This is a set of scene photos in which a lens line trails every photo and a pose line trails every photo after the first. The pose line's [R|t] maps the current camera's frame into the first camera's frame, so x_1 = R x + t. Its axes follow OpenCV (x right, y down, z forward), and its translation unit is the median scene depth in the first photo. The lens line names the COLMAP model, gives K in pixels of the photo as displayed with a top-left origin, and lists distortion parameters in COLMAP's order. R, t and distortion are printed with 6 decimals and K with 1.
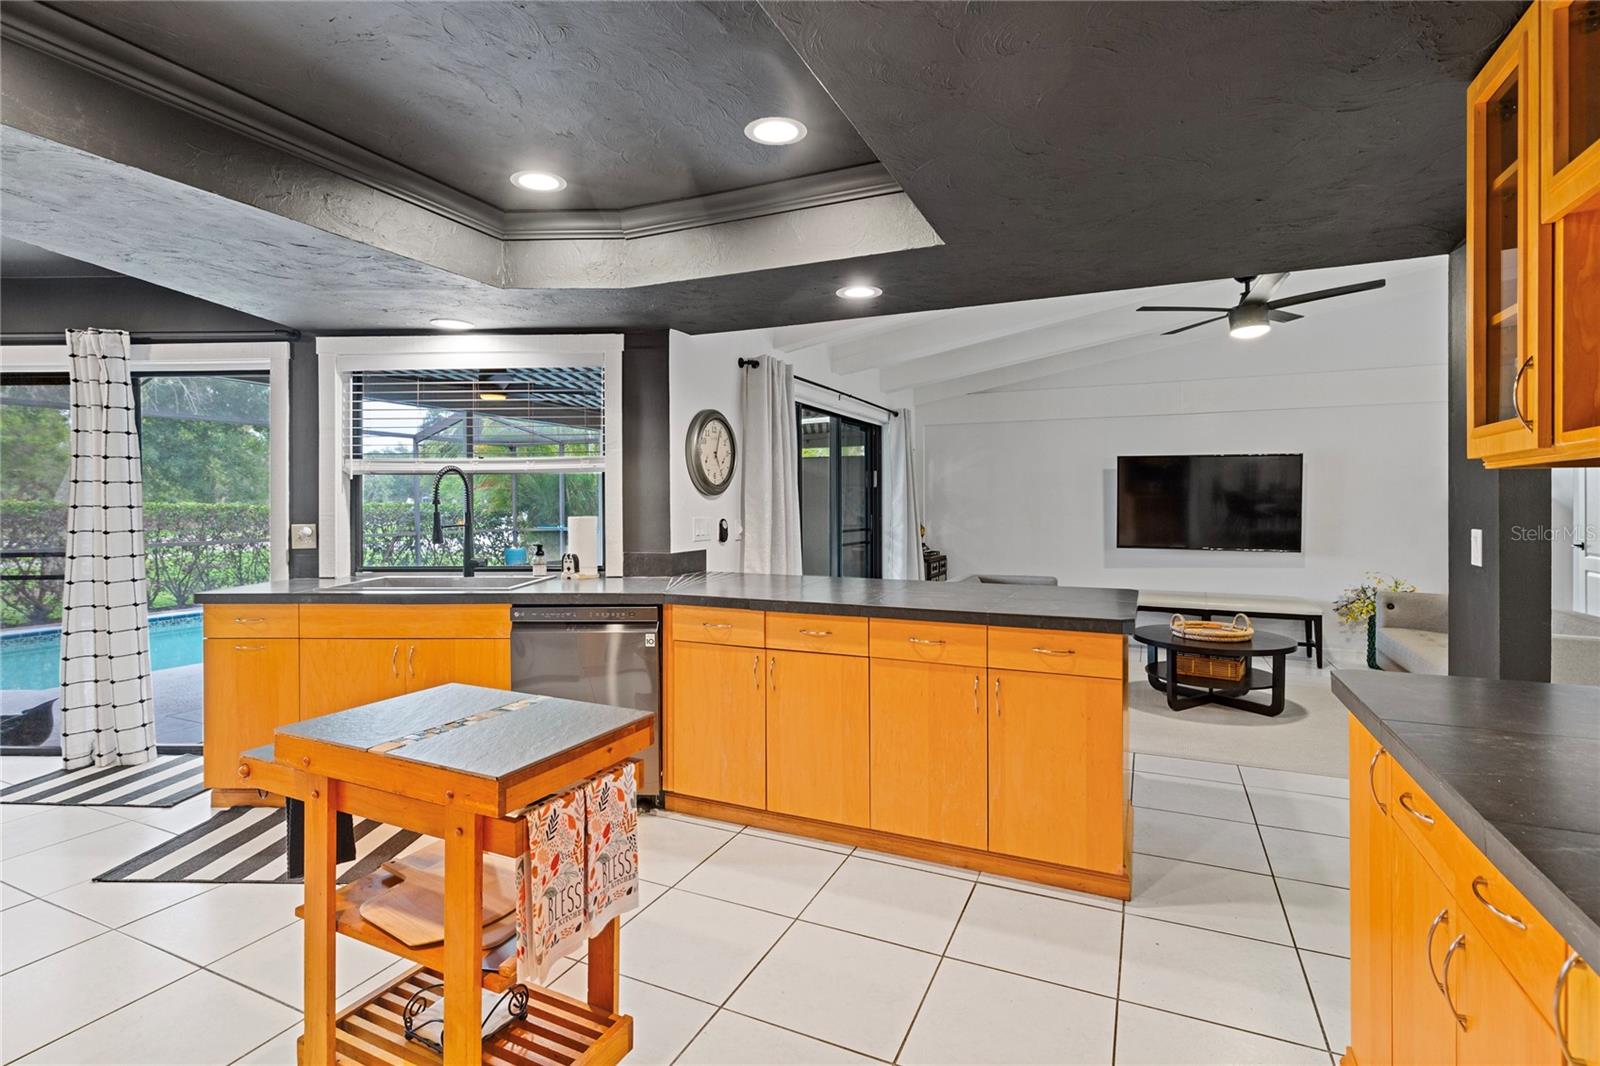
lens RADIAL K [[776.6, 0, 797.4], [0, 776.6, 501.2], [0, 0, 1]] dist [0.000886, 0.000163]
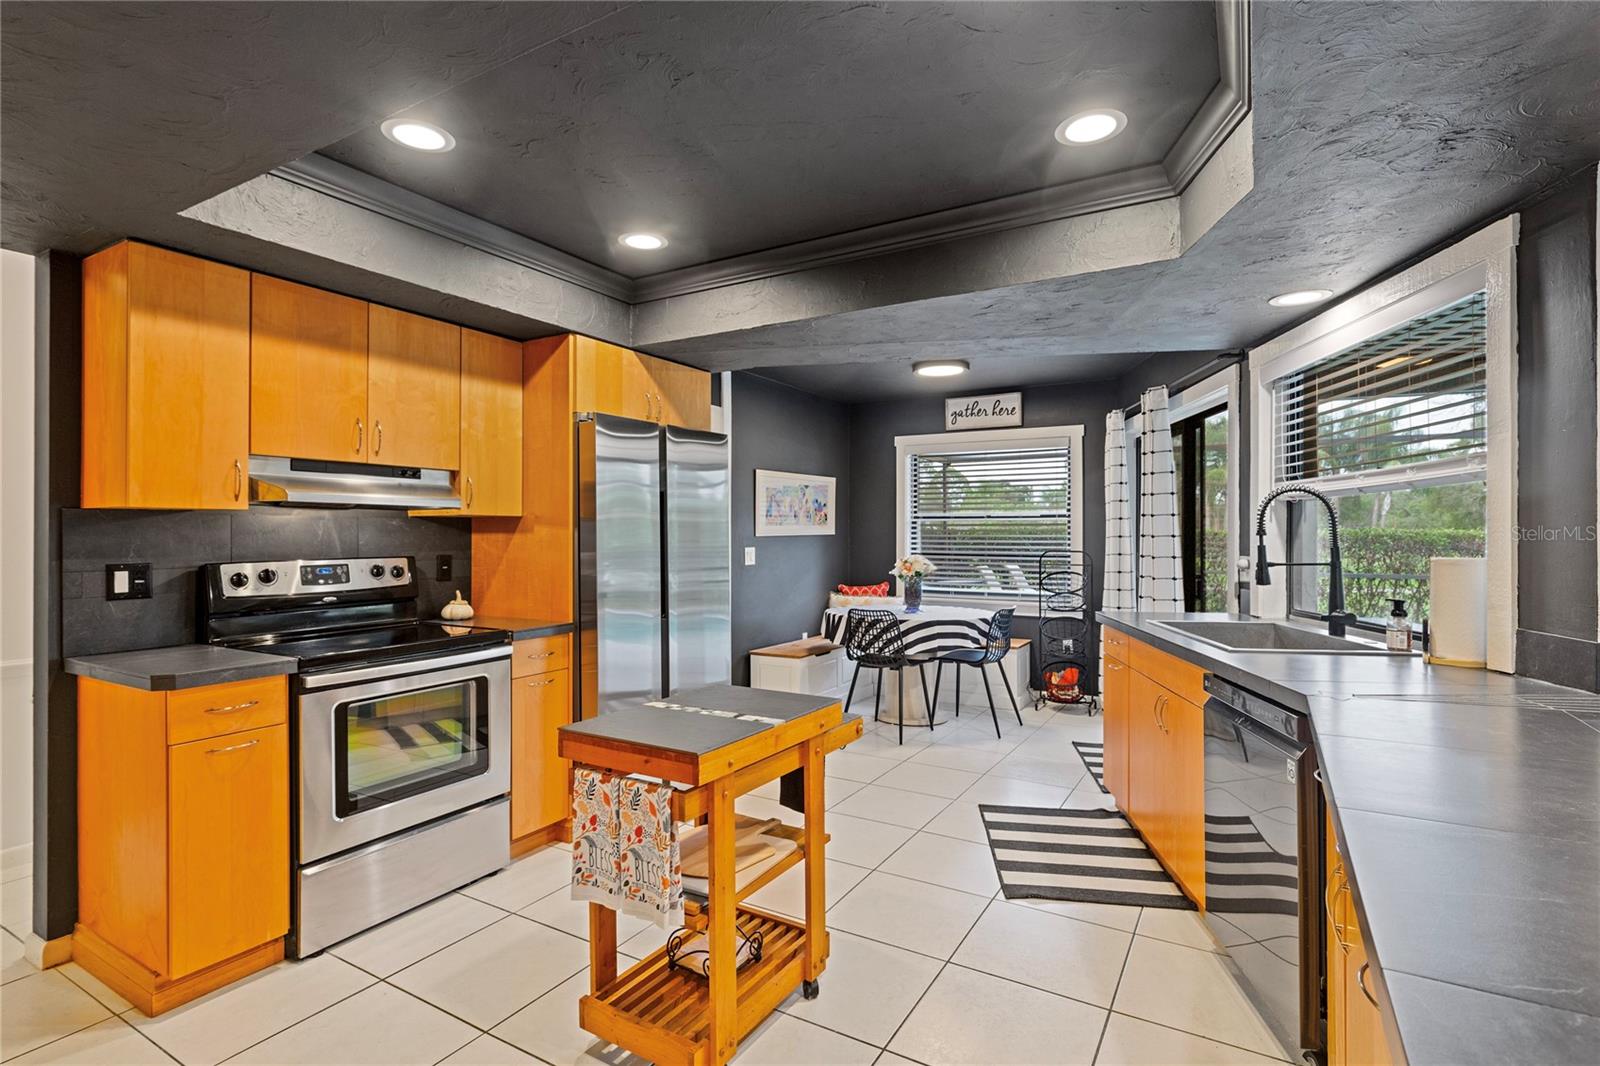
lens RADIAL K [[777.1, 0, 796.5], [0, 777.1, 532.5], [0, 0, 1]] dist [0.001432, 0.000249]
pose [[-0.110798, -0.000242, -0.993843, 0.355922], [0.002208, 0.999997, -0.000490, 0.000143], [0.993841, -0.002248, -0.110797, 0.578593]]
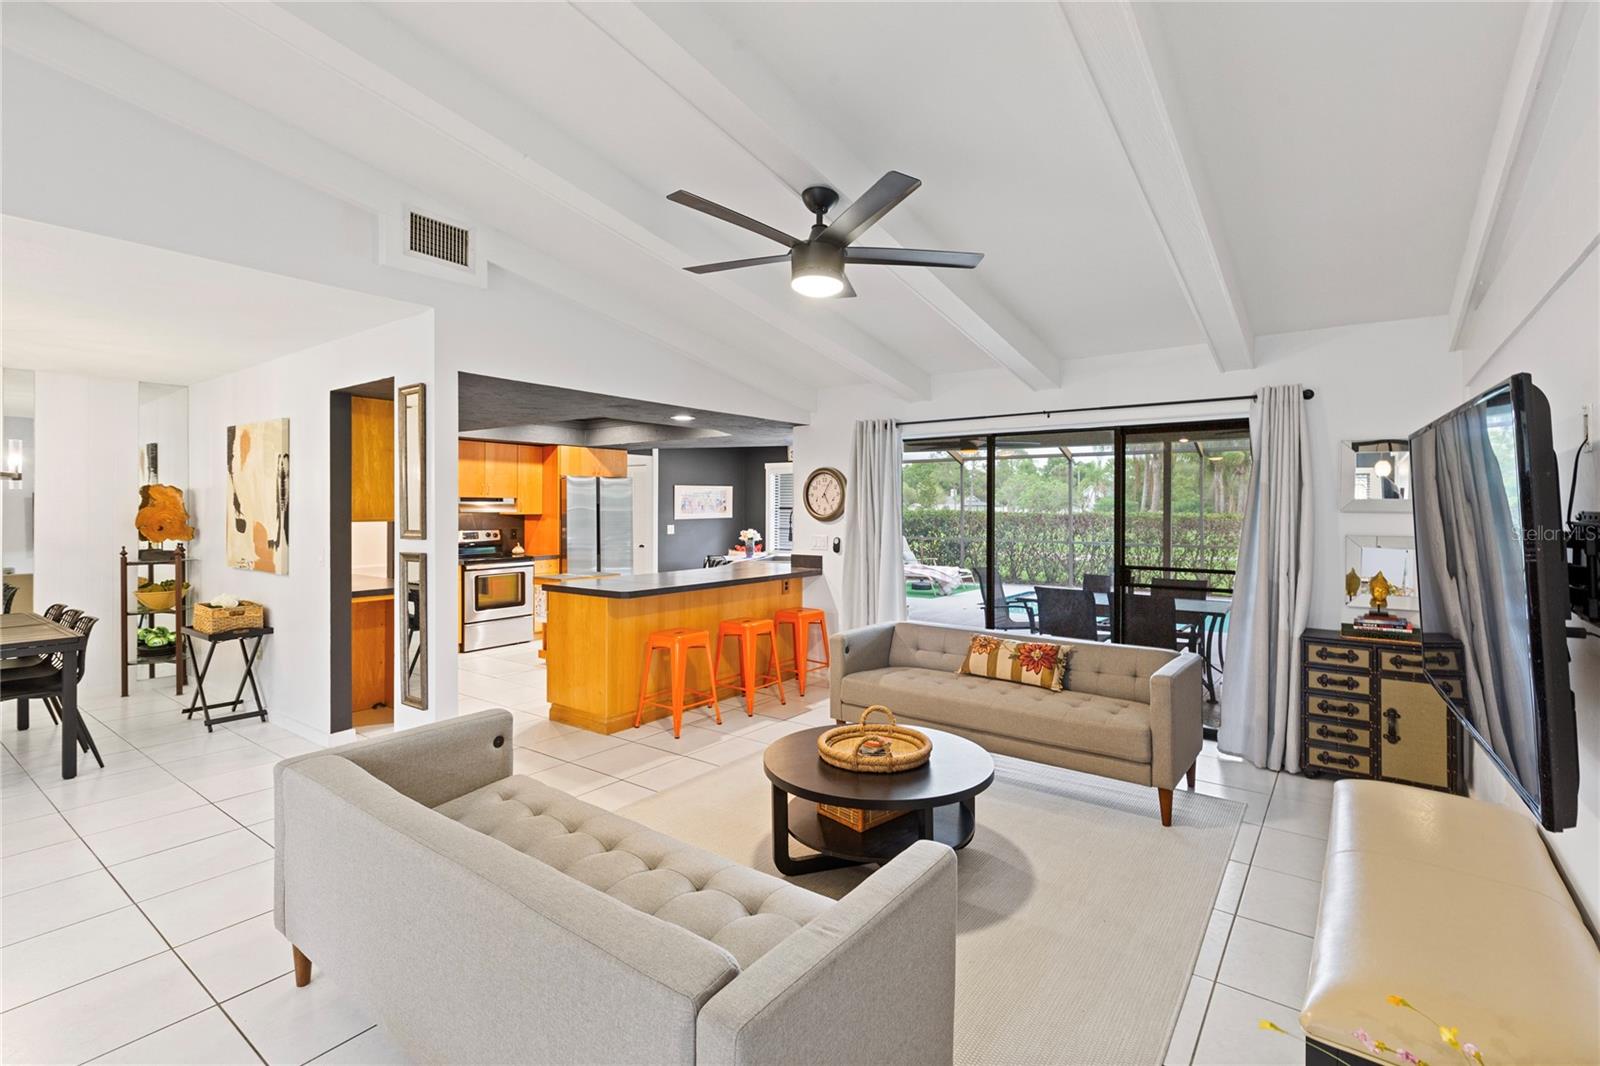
lens RADIAL K [[736.5, 0, 804.6], [0, 736.5, 504.4], [0, 0, 1]] dist [0.005760, -0.000505]
pose [[-0.210188, -0.002155, -0.977659, 1.494479], [-0.000245, 0.999998, -0.002152, -0.044358], [0.977661, -0.000213, -0.210188, 1.399396]]
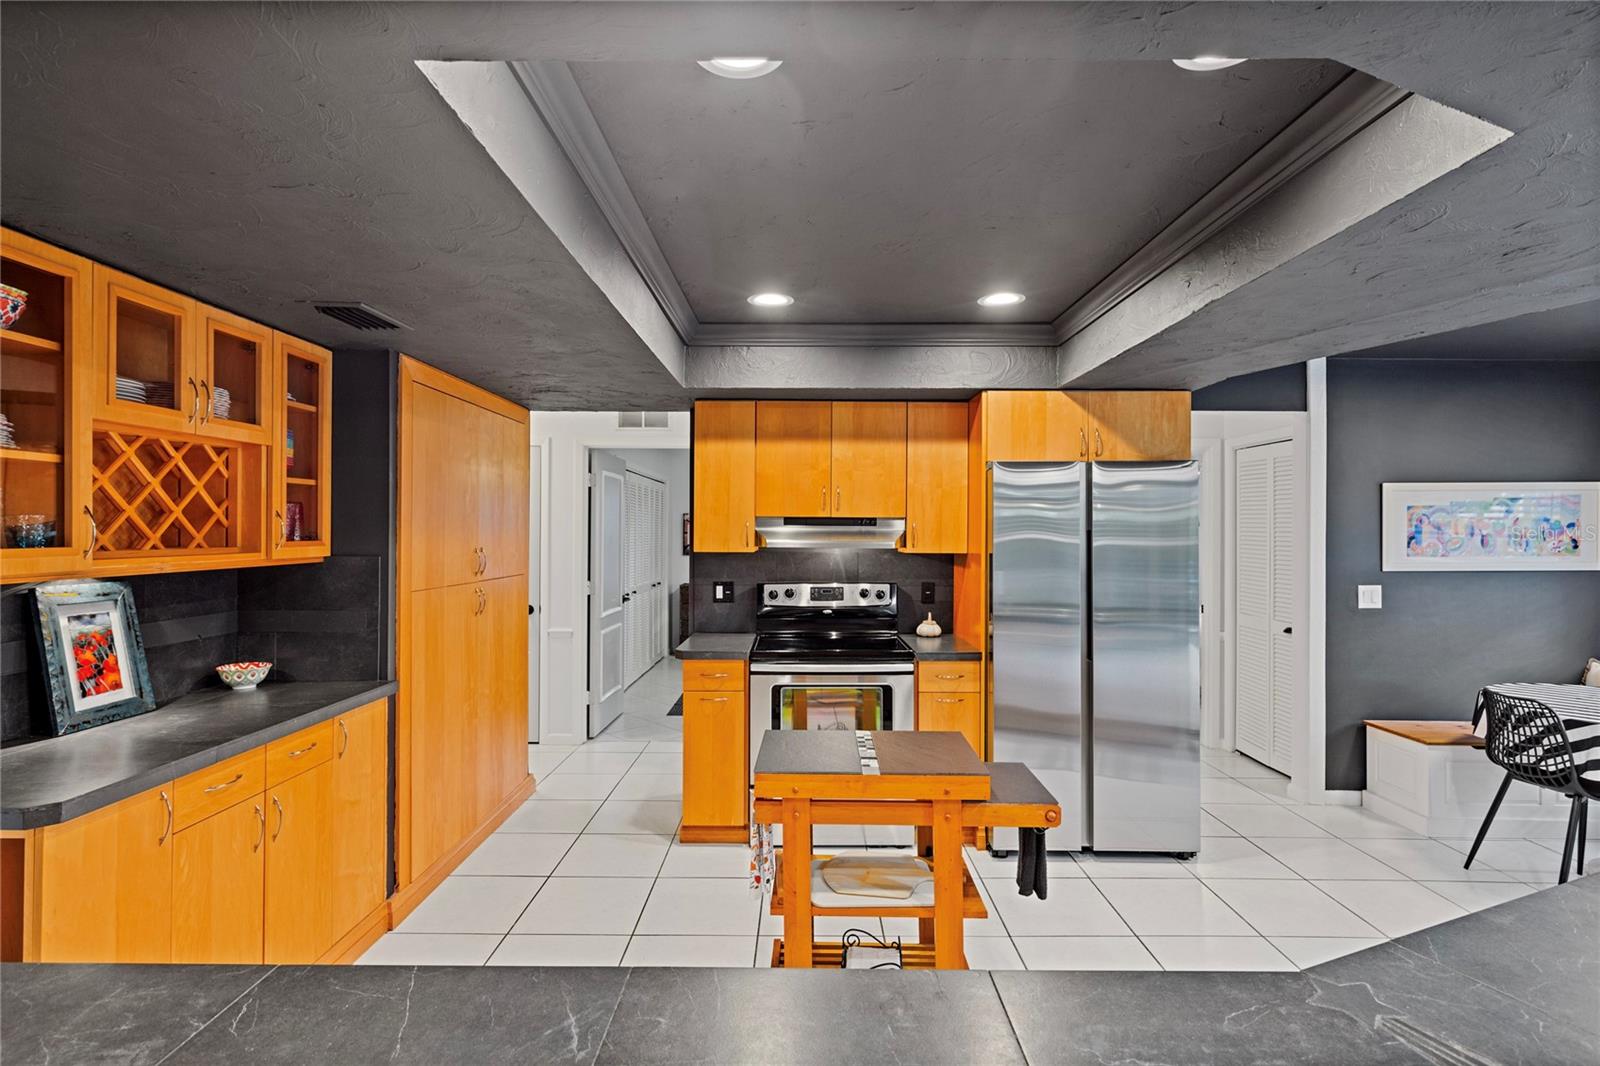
lens RADIAL K [[757.5, 0, 800.6], [0, 757.5, 528.2], [0, 0, 1]] dist [0.000330, -0.000202]
pose [[-0.911471, -0.002873, -0.411354, 0.112033], [-0.002721, 0.999996, -0.000954, -0.052243], [0.411355, 0.000250, -0.911475, 0.994942]]
